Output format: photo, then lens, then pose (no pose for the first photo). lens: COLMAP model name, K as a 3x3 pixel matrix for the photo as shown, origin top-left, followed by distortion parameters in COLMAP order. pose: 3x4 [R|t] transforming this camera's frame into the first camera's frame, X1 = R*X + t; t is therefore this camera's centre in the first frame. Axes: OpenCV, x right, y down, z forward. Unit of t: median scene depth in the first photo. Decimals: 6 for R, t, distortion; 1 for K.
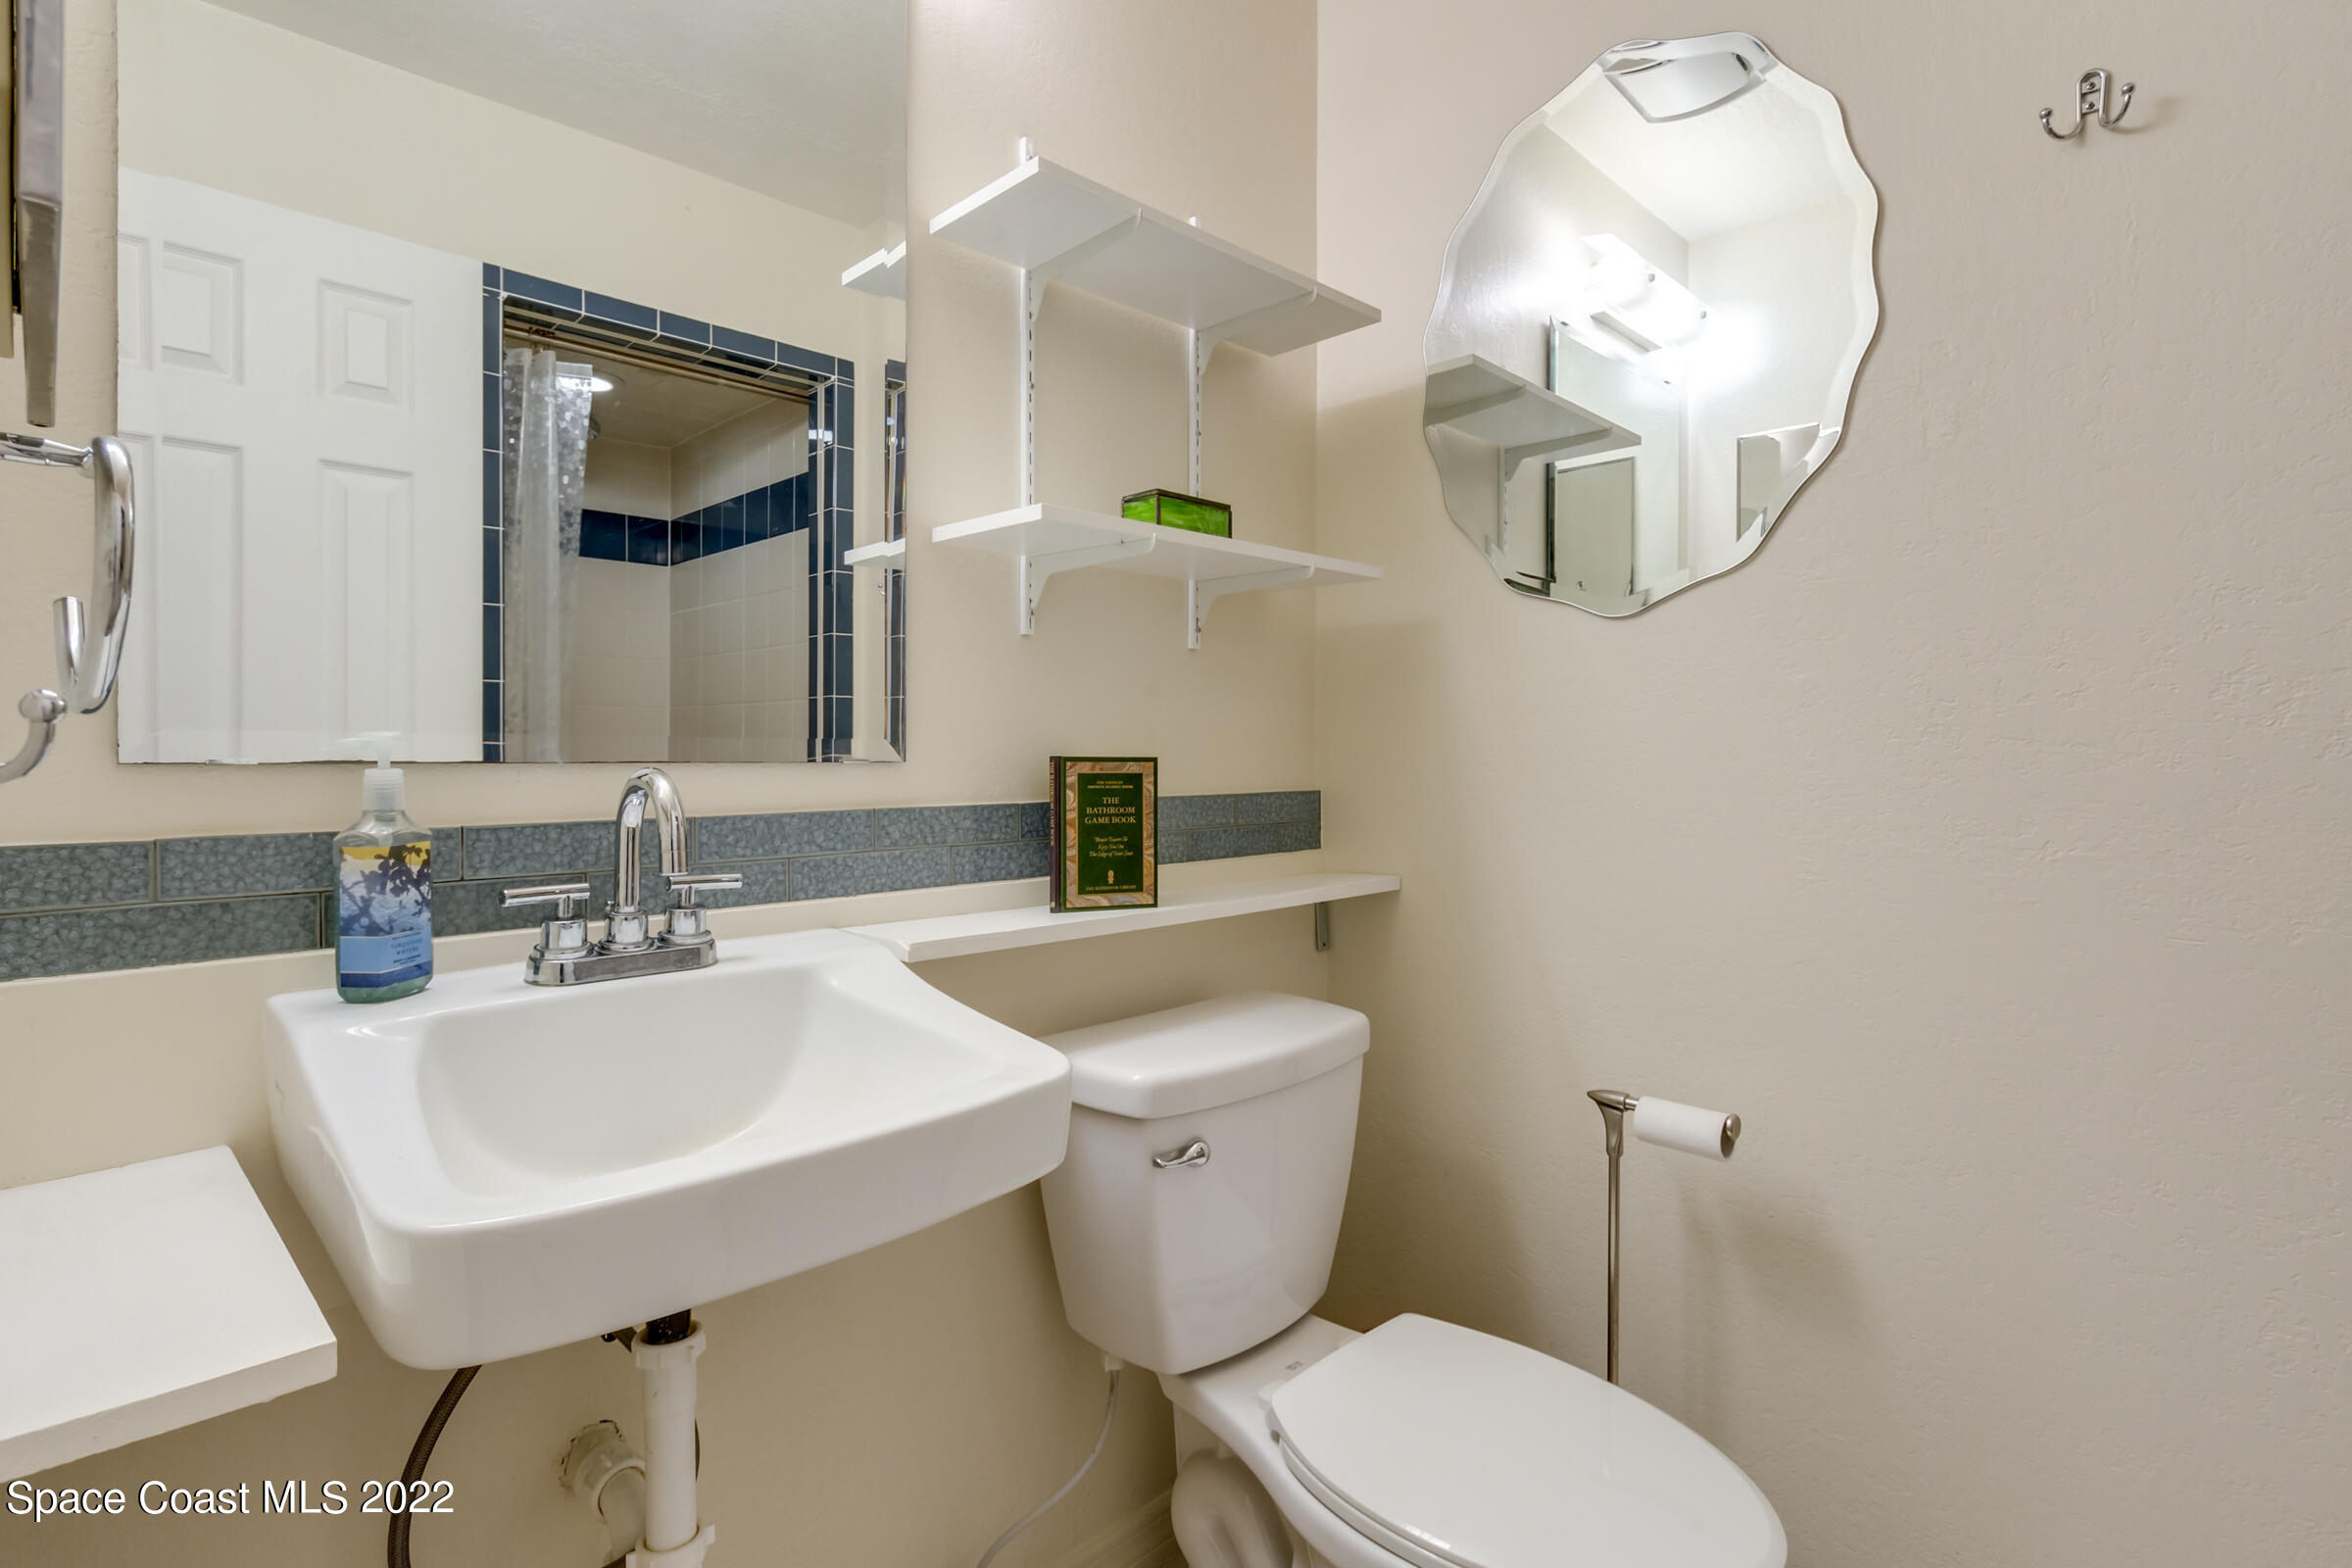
lens RADIAL K [[1143.8, 0, 1127.9], [0, 1143.8, 761.4], [0, 0, 1]] dist [0.002751, 0.000194]
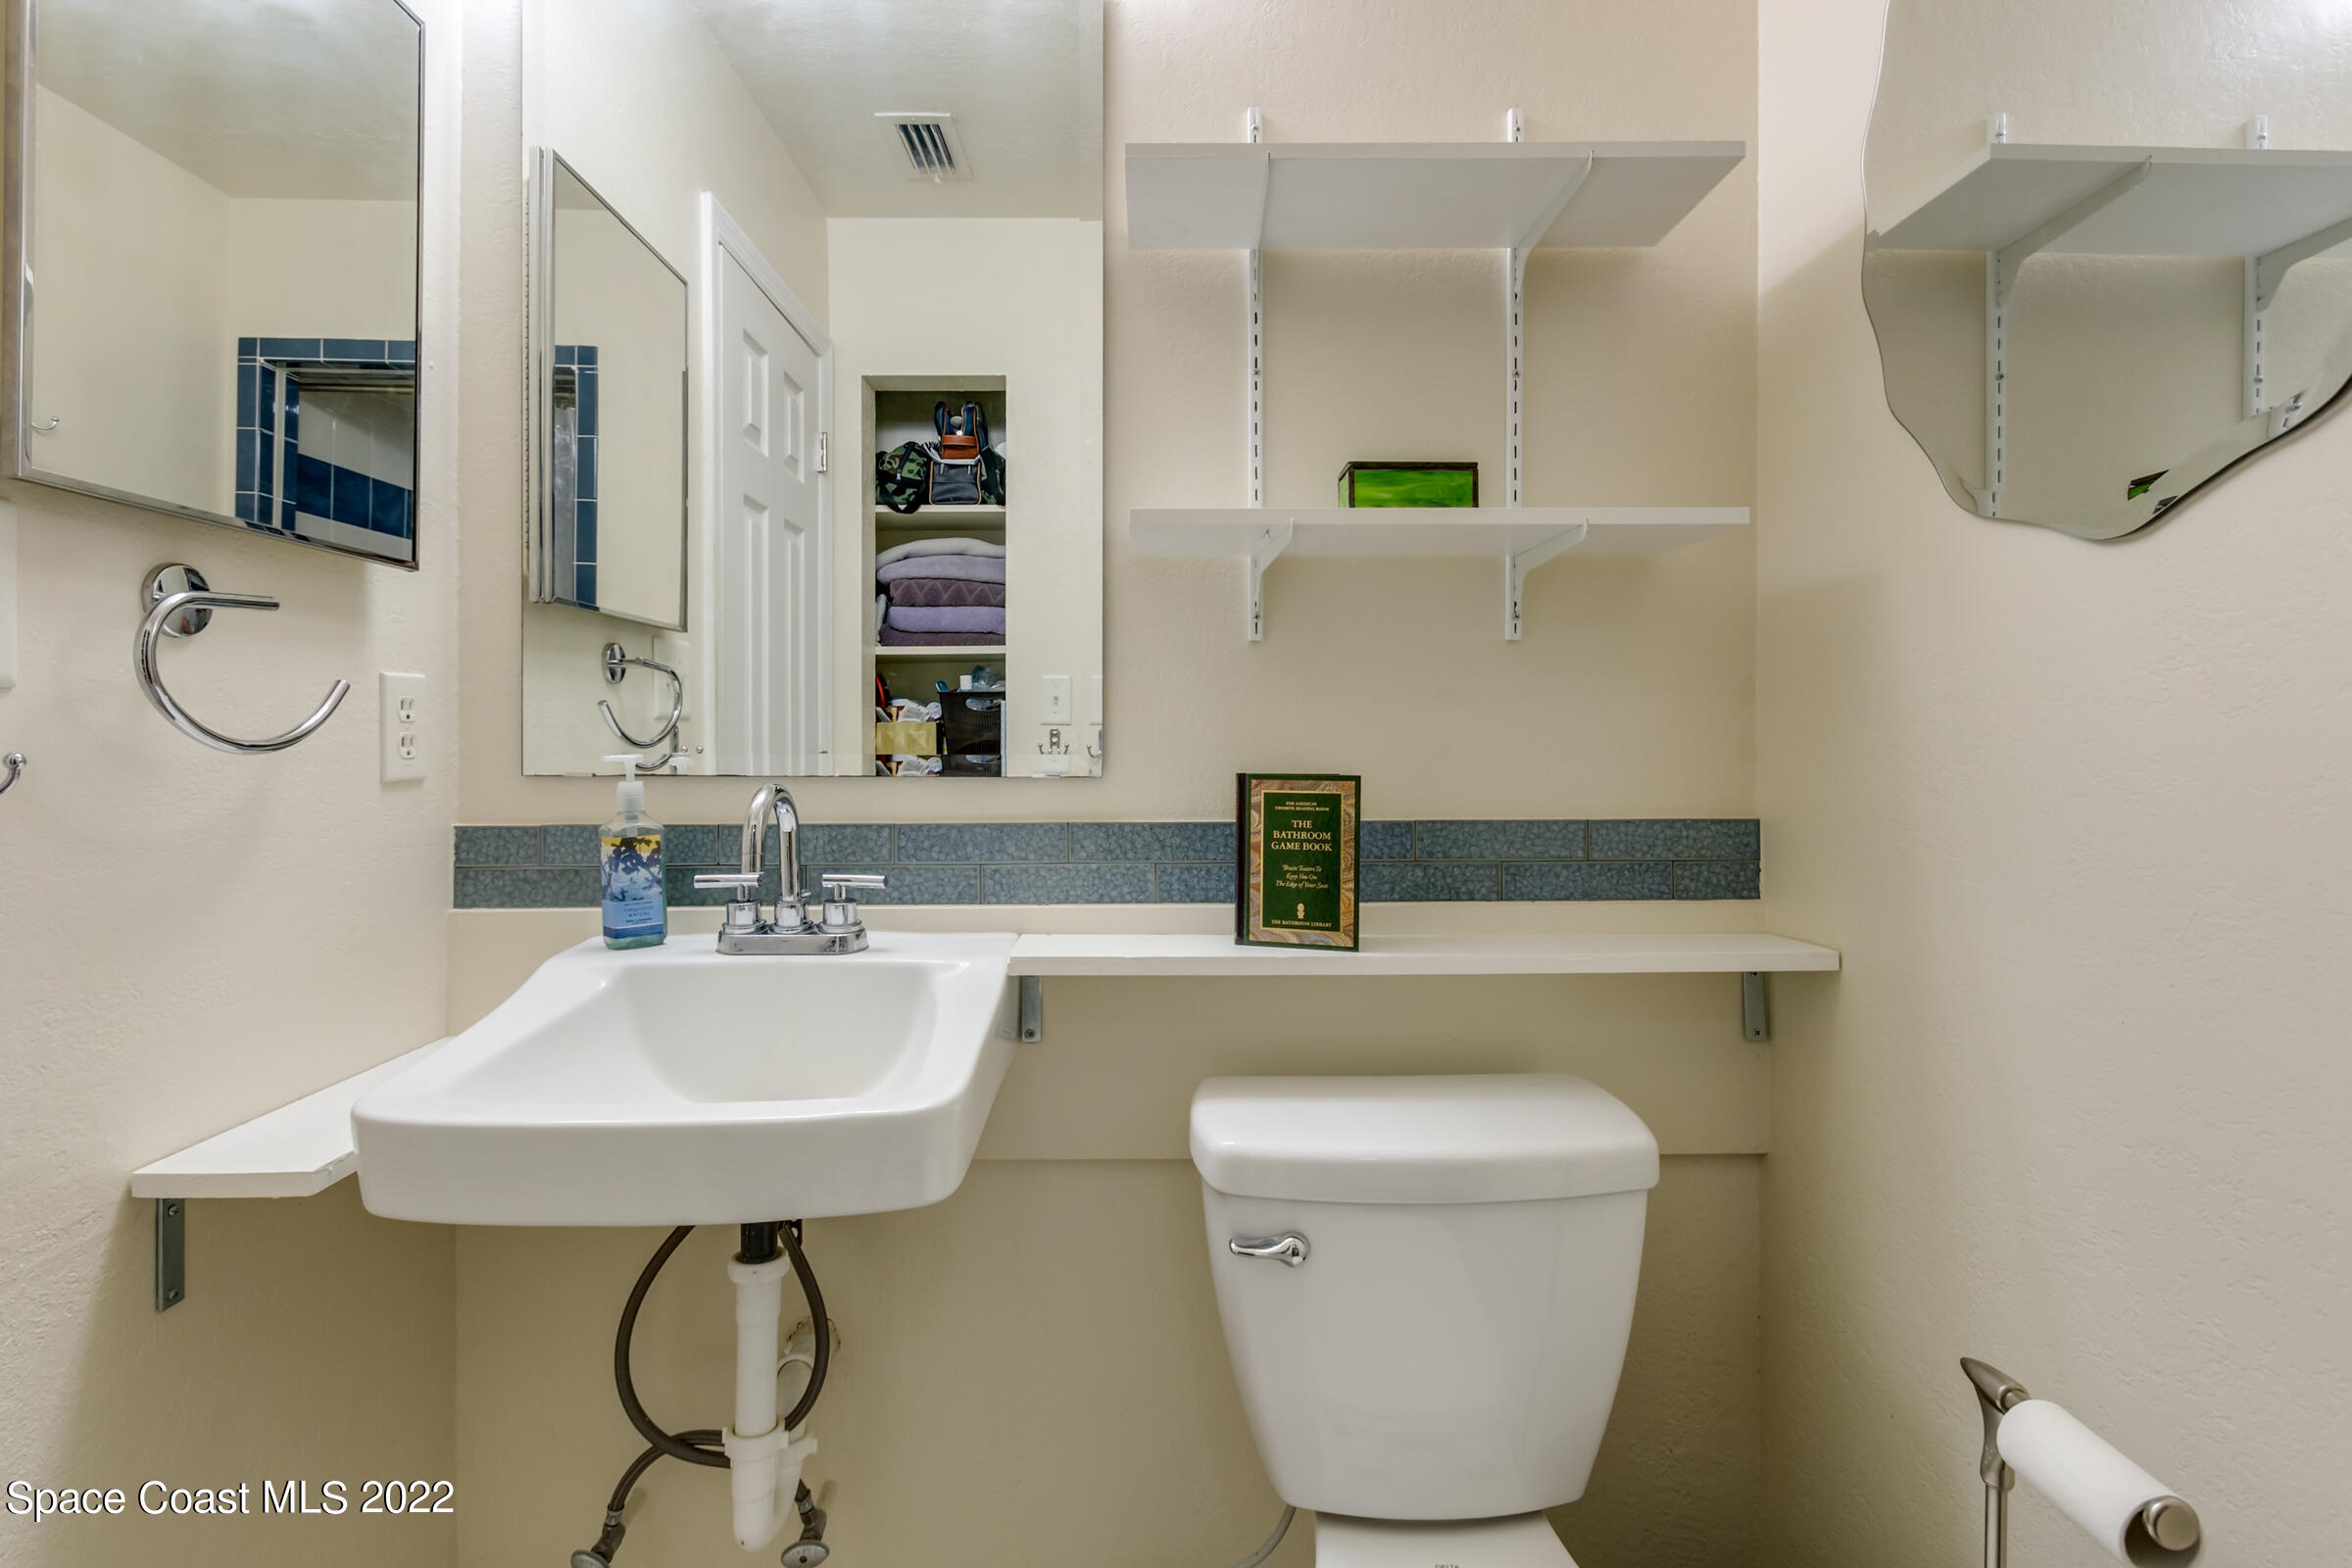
lens RADIAL K [[1108.2, 0, 1154.9], [0, 1108.2, 758.6], [0, 0, 1]] dist [0.006439, 0.000032]
pose [[0.736602, 0.006982, -0.676291, 0.487259], [-0.004357, 0.999975, 0.005579, -0.021018], [0.676313, -0.001163, 0.736614, 0.296738]]
